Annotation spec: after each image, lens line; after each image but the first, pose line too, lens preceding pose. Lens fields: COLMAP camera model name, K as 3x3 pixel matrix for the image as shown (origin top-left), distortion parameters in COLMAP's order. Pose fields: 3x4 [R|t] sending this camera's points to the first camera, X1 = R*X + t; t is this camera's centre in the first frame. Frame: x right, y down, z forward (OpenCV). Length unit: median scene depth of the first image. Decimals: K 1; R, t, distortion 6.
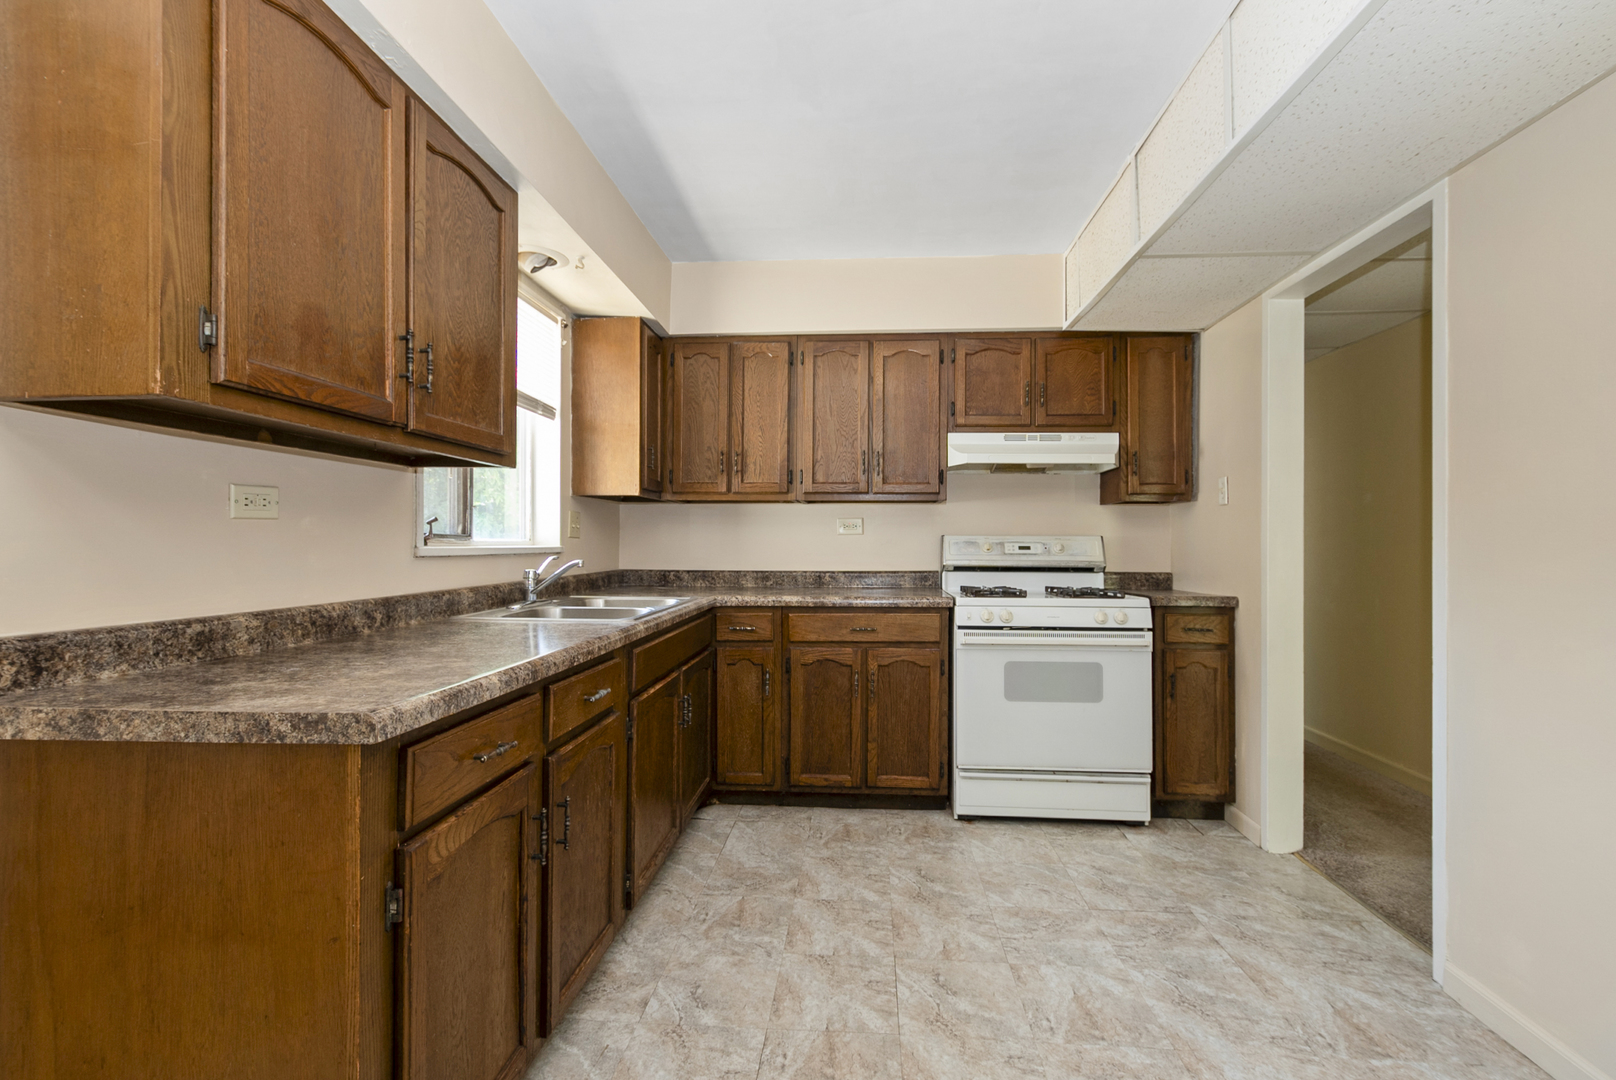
lens RADIAL K [[711.5, 0, 812.1], [0, 711.5, 541.5], [0, 0, 1]] dist [-0.004774, -0.001866]
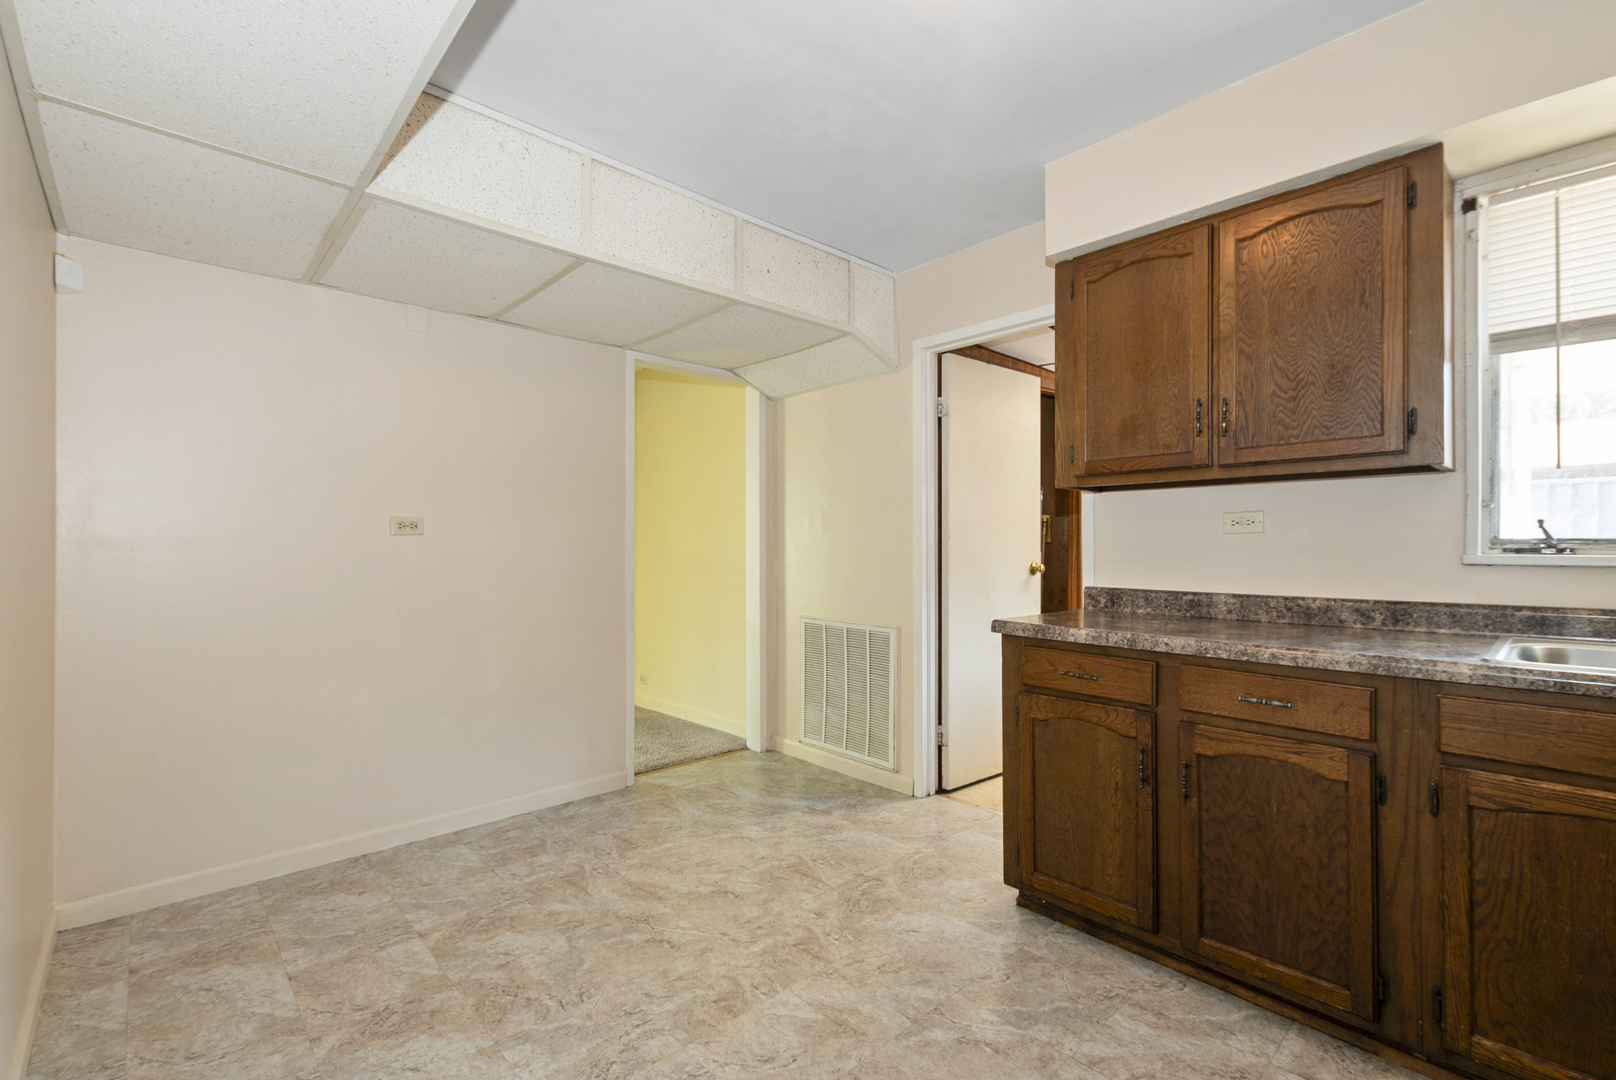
lens RADIAL K [[711.5, 0, 808.6], [0, 711.5, 540.6], [0, 0, 1]] dist [-0.004774, -0.001866]
pose [[-0.676407, 0.001266, -0.736527, 0.986200], [0.006891, 0.999966, -0.004609, -0.015592], [0.736496, -0.008194, -0.676392, 1.367868]]
